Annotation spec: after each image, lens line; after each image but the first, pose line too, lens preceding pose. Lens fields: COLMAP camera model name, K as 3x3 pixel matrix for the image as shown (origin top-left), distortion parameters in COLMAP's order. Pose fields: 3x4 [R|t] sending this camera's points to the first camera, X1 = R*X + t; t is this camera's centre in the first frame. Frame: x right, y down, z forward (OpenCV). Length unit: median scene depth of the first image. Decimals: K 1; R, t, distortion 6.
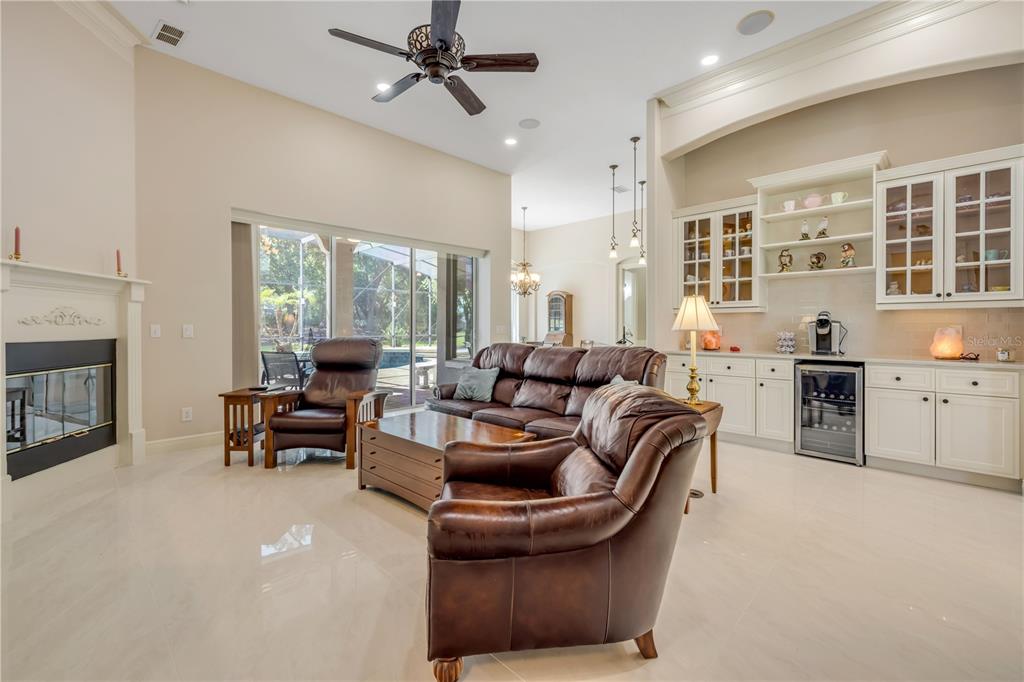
lens RADIAL K [[435.7, 0, 527.9], [0, 435.7, 324.4], [0, 0, 1]] dist [-0.000607, -0.000827]
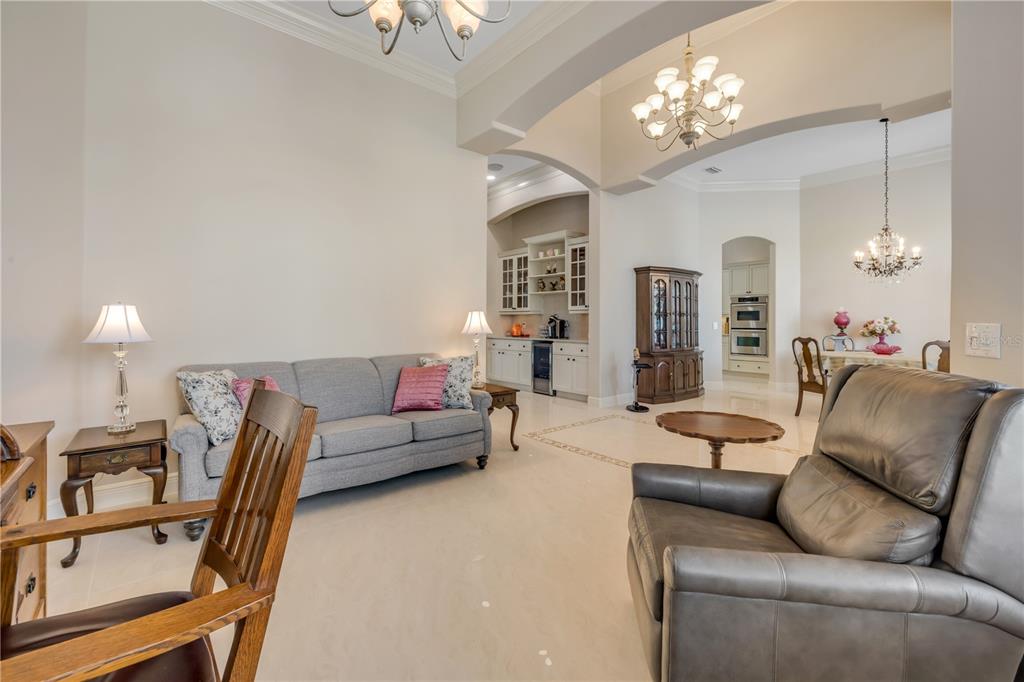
lens RADIAL K [[435.7, 0, 511.9], [0, 435.7, 320.1], [0, 0, 1]] dist [-0.000607, -0.000827]
pose [[0.993020, 0.009308, -0.117578, 0.730773], [-0.010041, 0.999934, -0.005642, 0.006692], [0.117518, 0.006783, 0.993048, -0.816885]]
